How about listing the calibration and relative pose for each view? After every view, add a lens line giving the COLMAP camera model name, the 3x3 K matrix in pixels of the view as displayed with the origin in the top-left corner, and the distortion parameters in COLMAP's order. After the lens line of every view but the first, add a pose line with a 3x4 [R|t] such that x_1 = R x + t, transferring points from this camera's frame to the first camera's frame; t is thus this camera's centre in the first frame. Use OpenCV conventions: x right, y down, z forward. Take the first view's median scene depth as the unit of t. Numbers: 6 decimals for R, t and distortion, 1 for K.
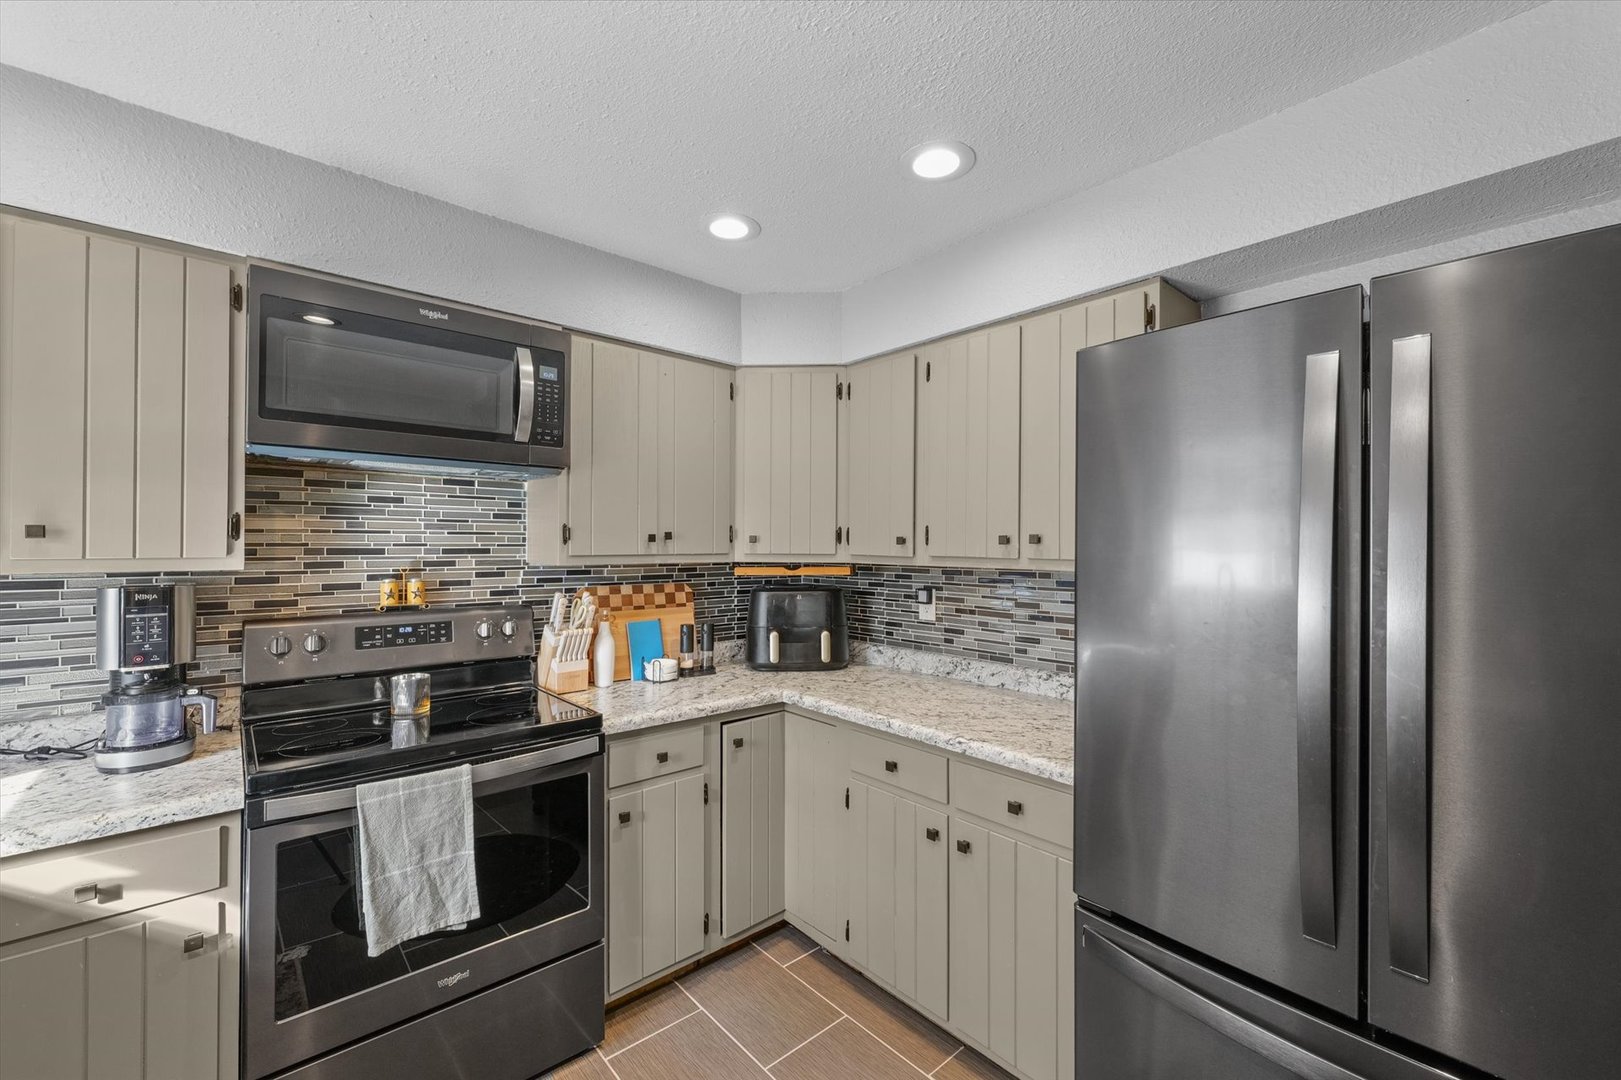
lens RADIAL K [[660.1, 0, 810.8], [0, 660.1, 539.9], [0, 0, 1]] dist [-0.002739, -0.000334]
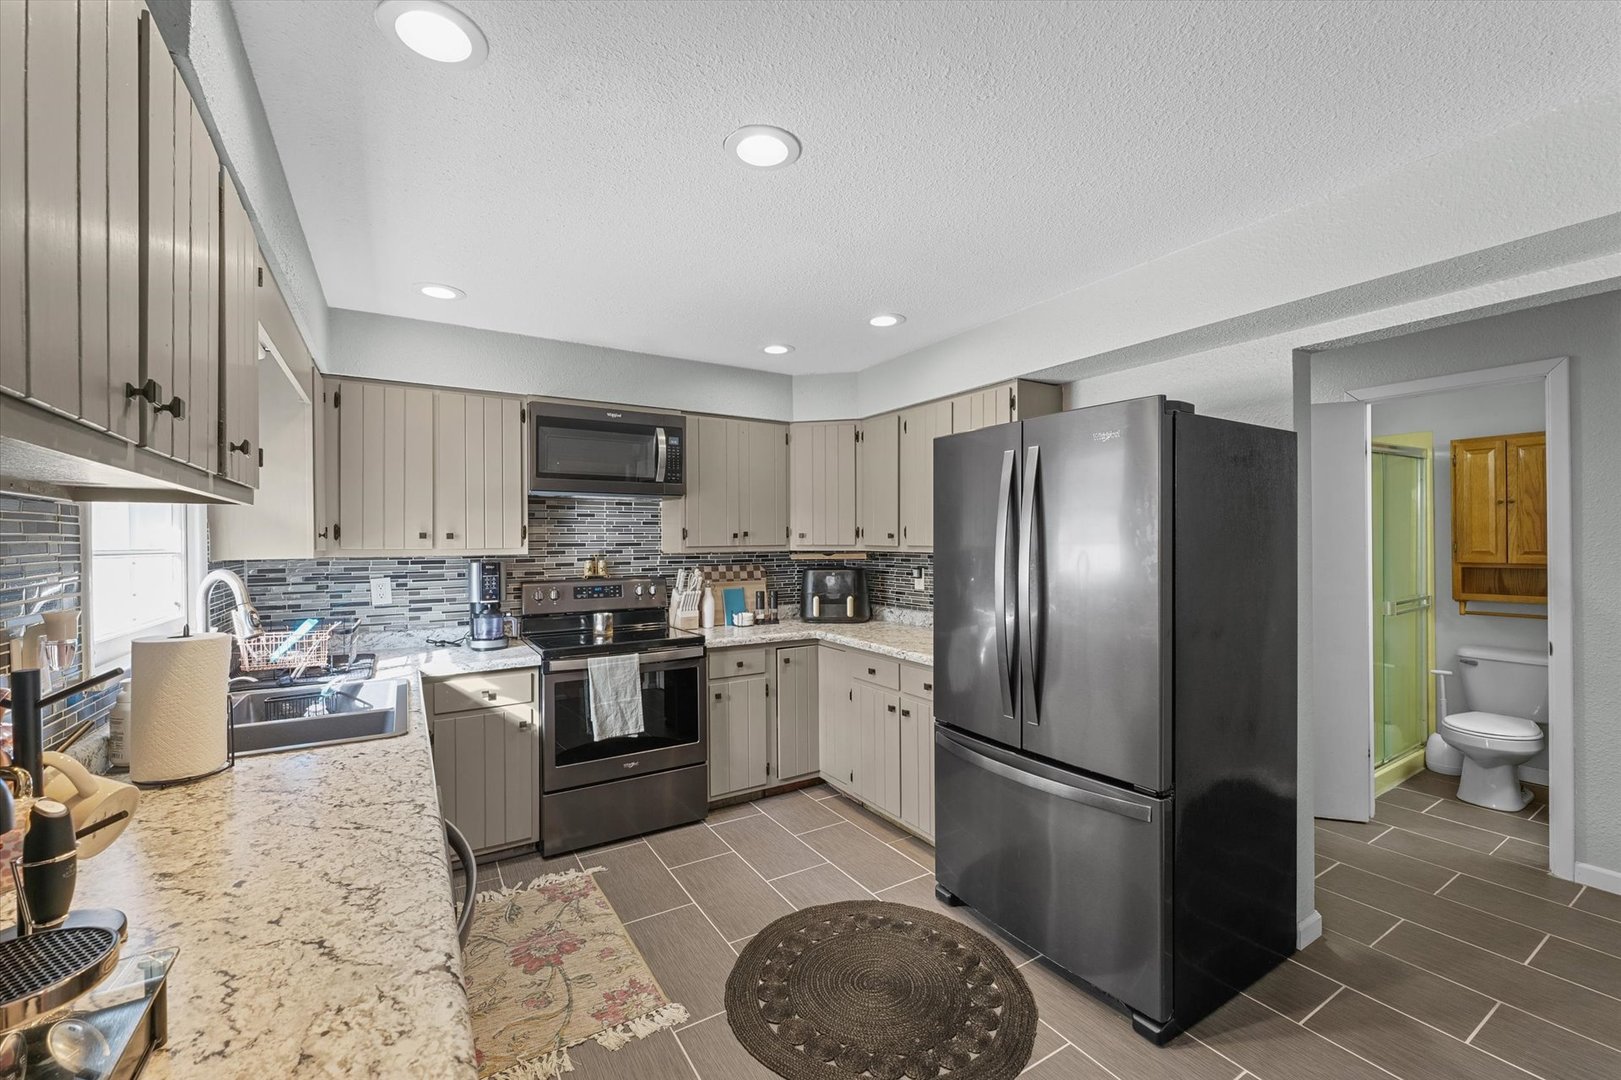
lens RADIAL K [[660.1, 0, 809.5], [0, 660.1, 540.6], [0, 0, 1]] dist [-0.002739, -0.000334]
pose [[0.985149, -0.008147, -0.171511, 0.249650], [0.009797, 0.999914, 0.008773, -0.003395], [0.171425, -0.010323, 0.985143, -0.651593]]
